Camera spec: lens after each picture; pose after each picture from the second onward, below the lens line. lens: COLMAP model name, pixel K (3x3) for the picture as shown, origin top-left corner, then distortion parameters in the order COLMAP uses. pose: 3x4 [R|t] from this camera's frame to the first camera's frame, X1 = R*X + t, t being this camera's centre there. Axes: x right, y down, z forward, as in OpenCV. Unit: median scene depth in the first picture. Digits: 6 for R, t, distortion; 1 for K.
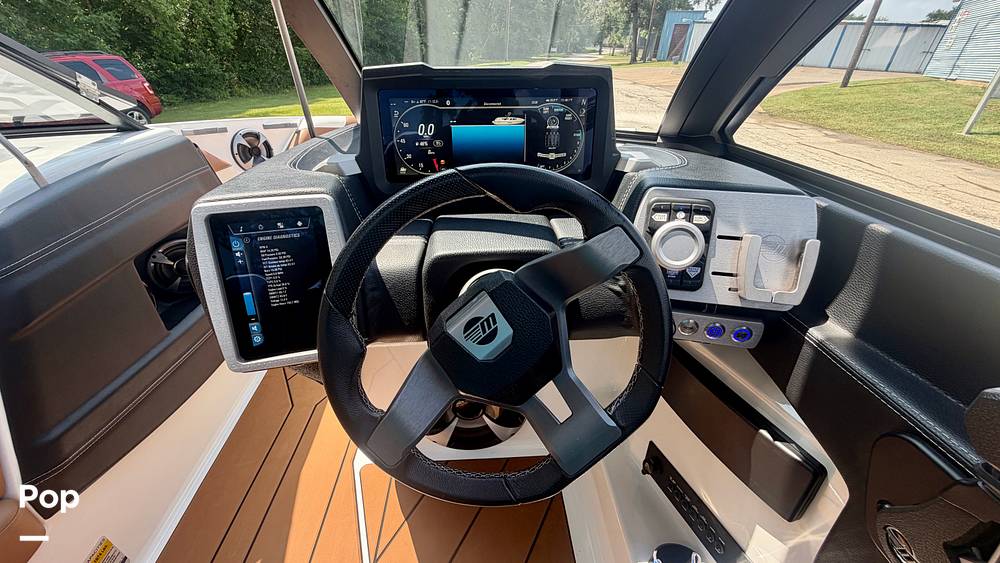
lens RADIAL K [[401.1, 0, 496.8], [0, 401.1, 279.2], [0, 0, 1]] dist [0.003412, -0.000316]
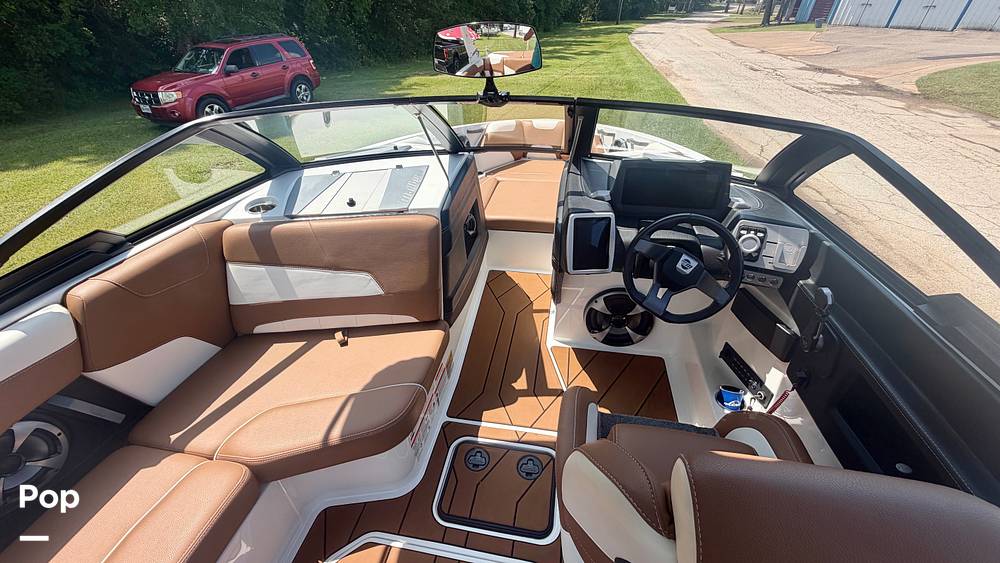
lens RADIAL K [[401.1, 0, 498.0], [0, 401.1, 280.9], [0, 0, 1]] dist [0.003412, -0.000316]
pose [[0.976062, 0.111908, -0.186495, -0.409853], [-0.096975, 0.991443, 0.087385, 0.056422], [0.194678, -0.067208, 0.978562, -1.229266]]
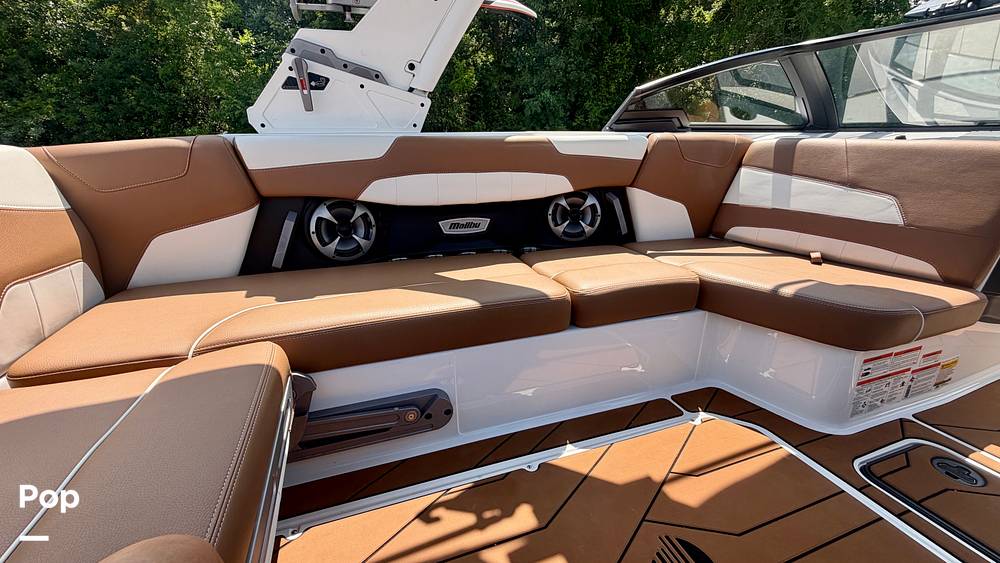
lens RADIAL K [[401.1, 0, 496.7], [0, 401.1, 280.5], [0, 0, 1]] dist [0.003412, -0.000316]
pose [[0.304774, 0.327696, -0.894275, -0.263658], [-0.484605, 0.861673, 0.150593, 1.137928], [0.819921, 0.387474, 0.421418, -1.397317]]
